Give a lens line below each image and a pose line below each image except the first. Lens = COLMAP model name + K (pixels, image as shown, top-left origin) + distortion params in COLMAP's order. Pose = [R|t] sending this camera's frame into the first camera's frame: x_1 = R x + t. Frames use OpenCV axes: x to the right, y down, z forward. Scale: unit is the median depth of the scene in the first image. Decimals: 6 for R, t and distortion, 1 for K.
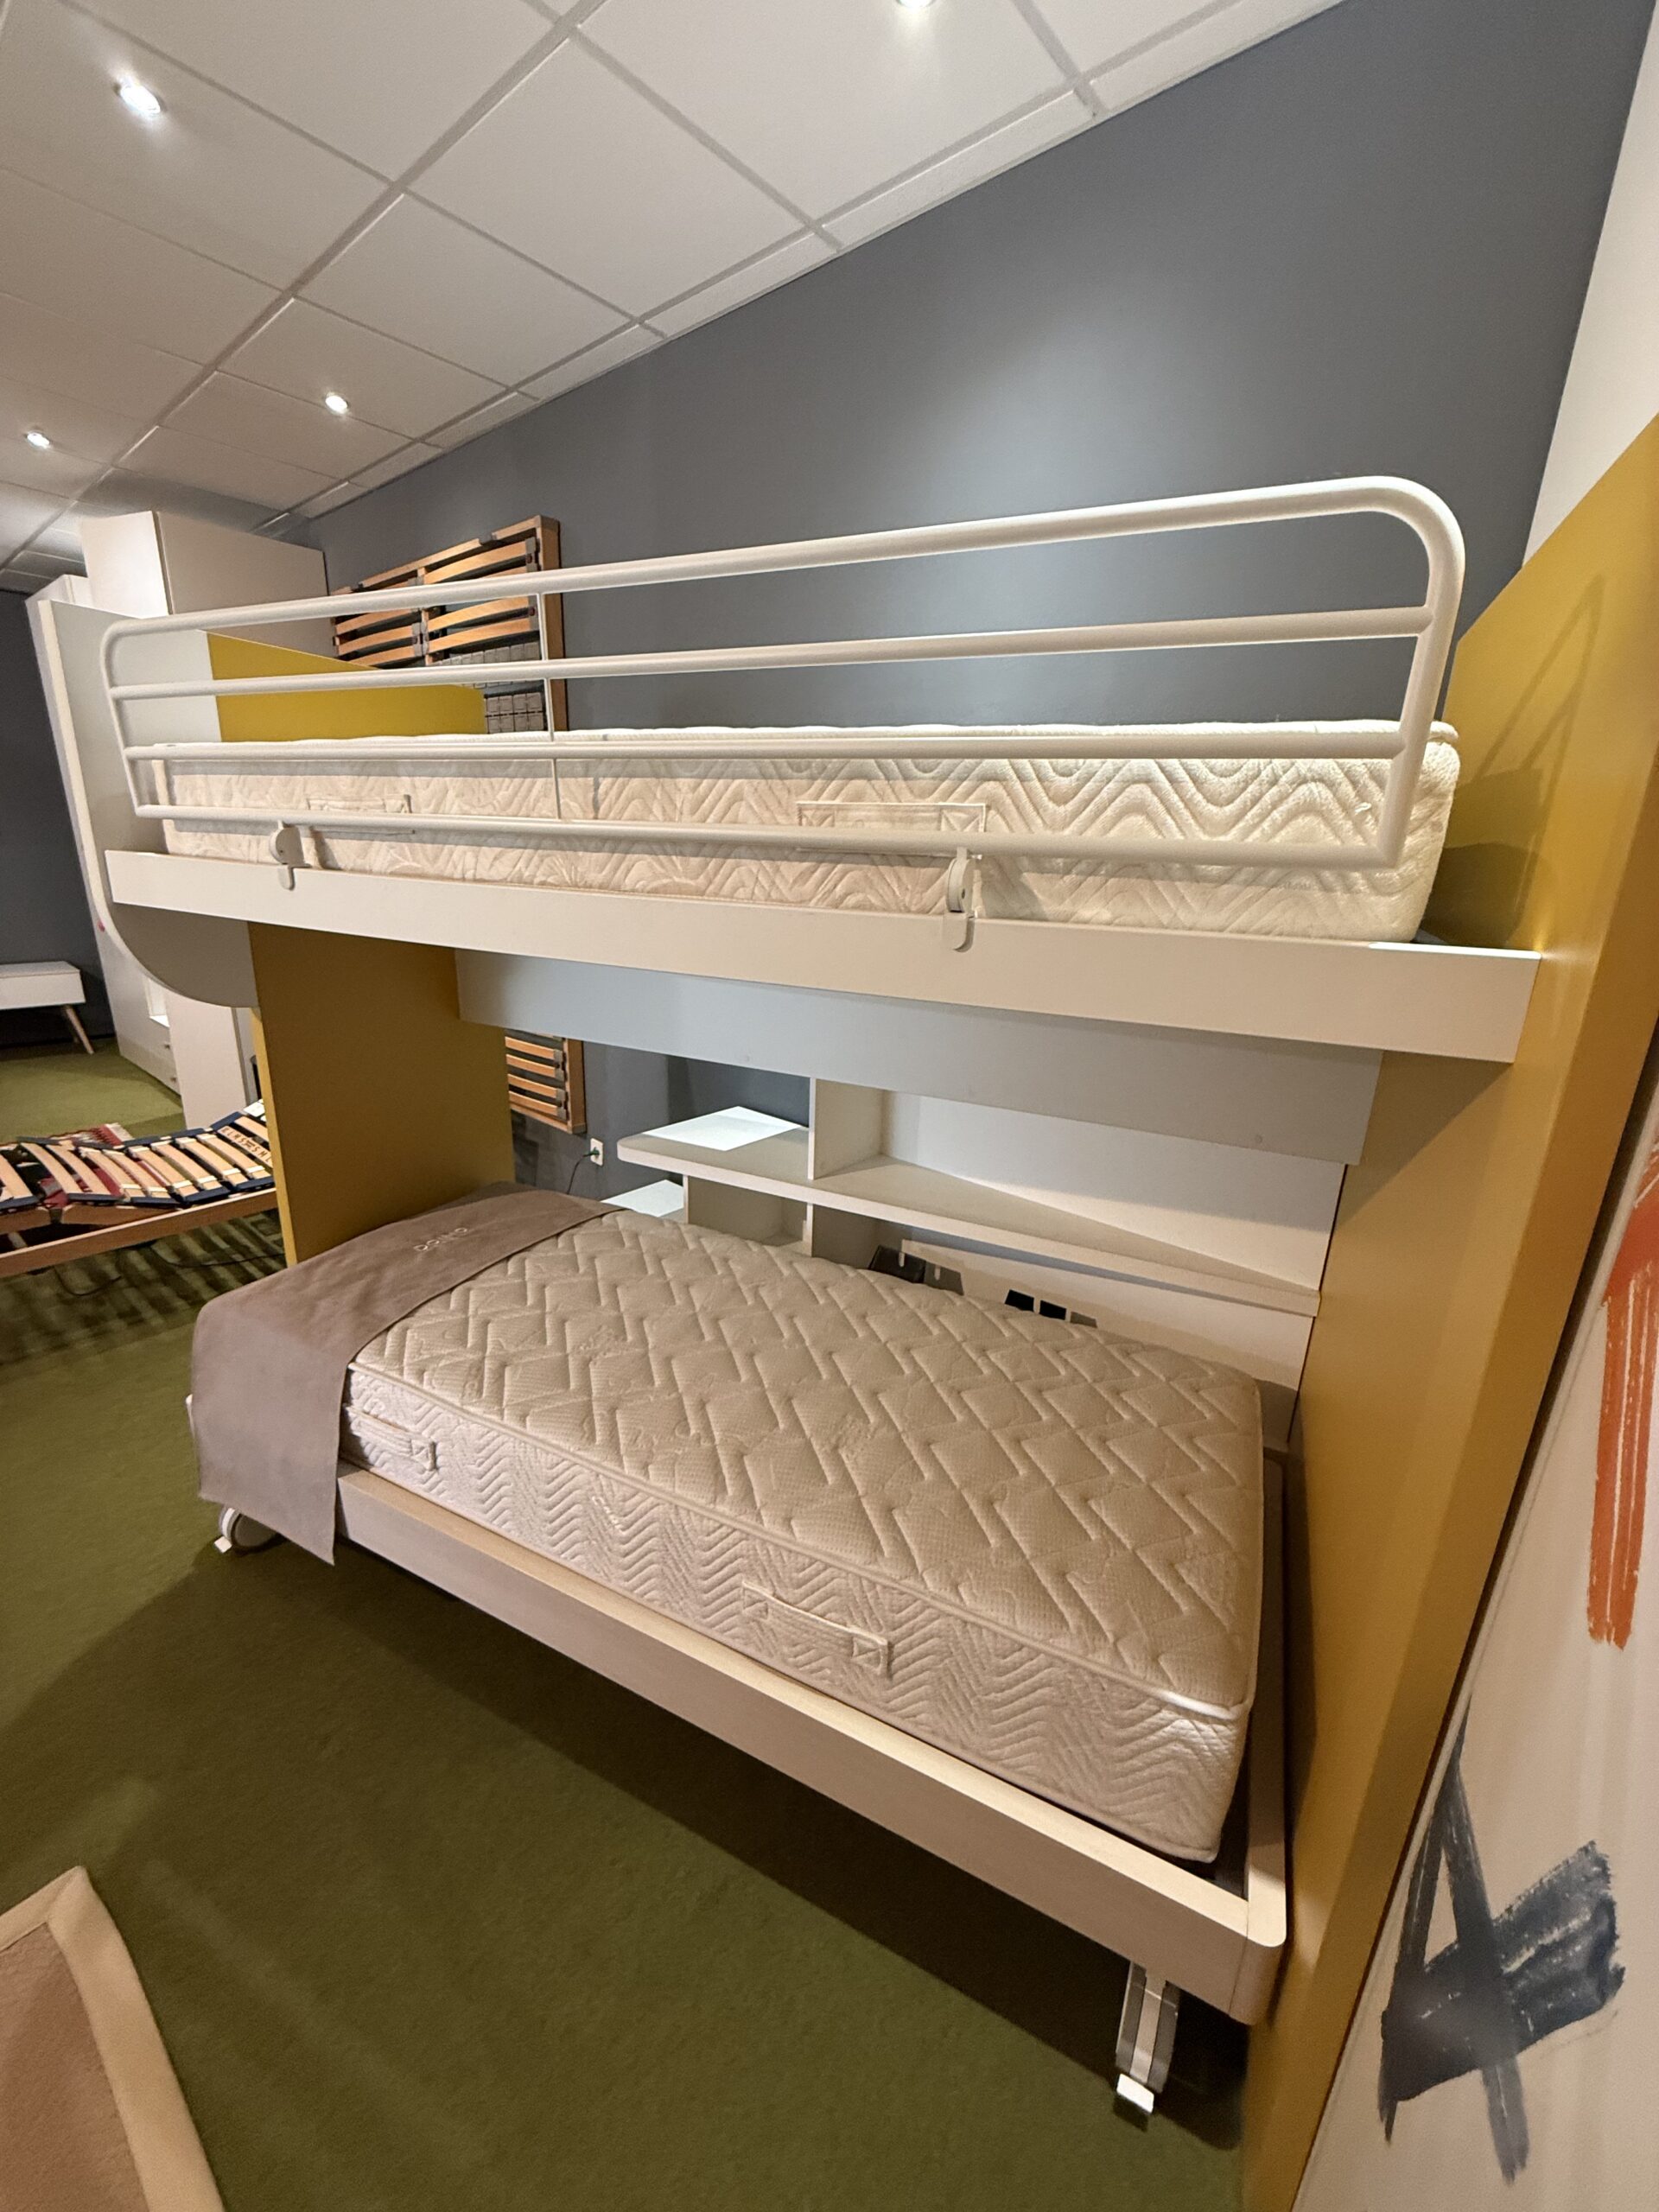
lens RADIAL K [[877.8, 0, 835.2], [0, 877.8, 1101.8], [0, 0, 1]] dist [0.000746, -0.000370]
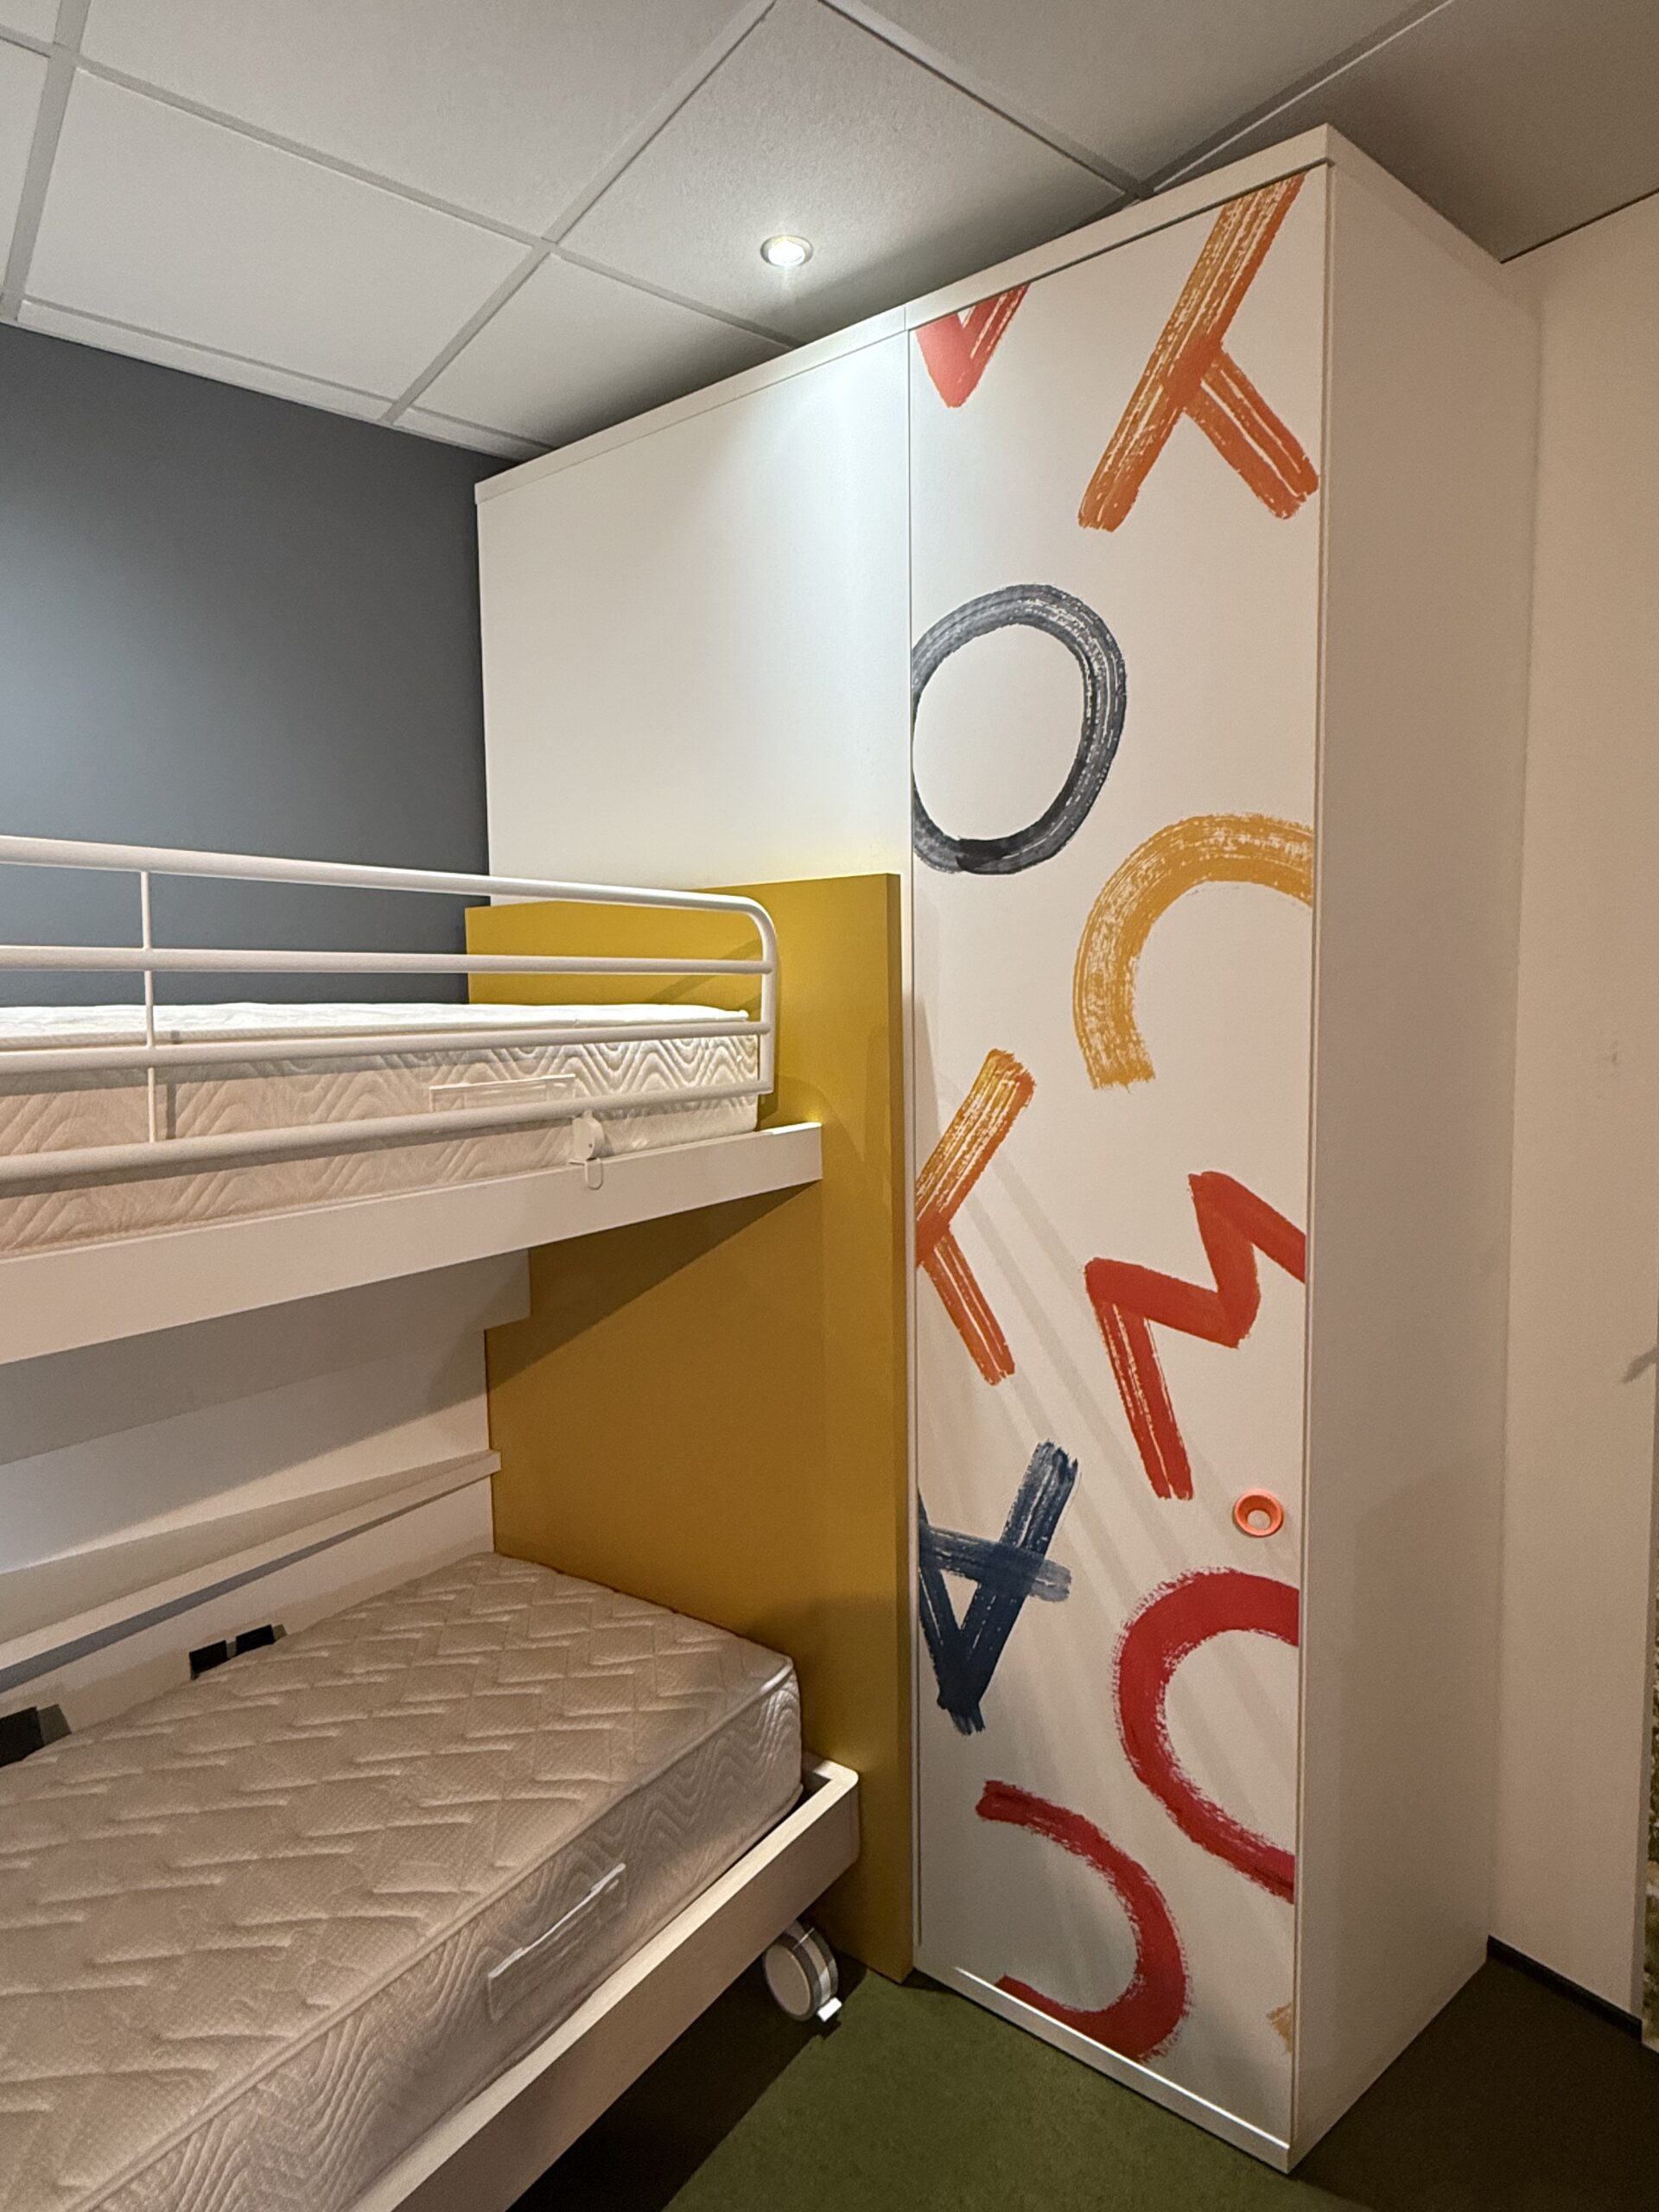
lens RADIAL K [[1214.1, 0, 826.0], [0, 1214.1, 1104.2], [0, 0, 1]] dist [0.001263, -0.001097]
pose [[0.189889, -0.125997, 0.973687, -1.160689], [0.307173, 0.949568, 0.062971, -0.234497], [-0.932516, 0.287133, 0.219015, 0.227065]]
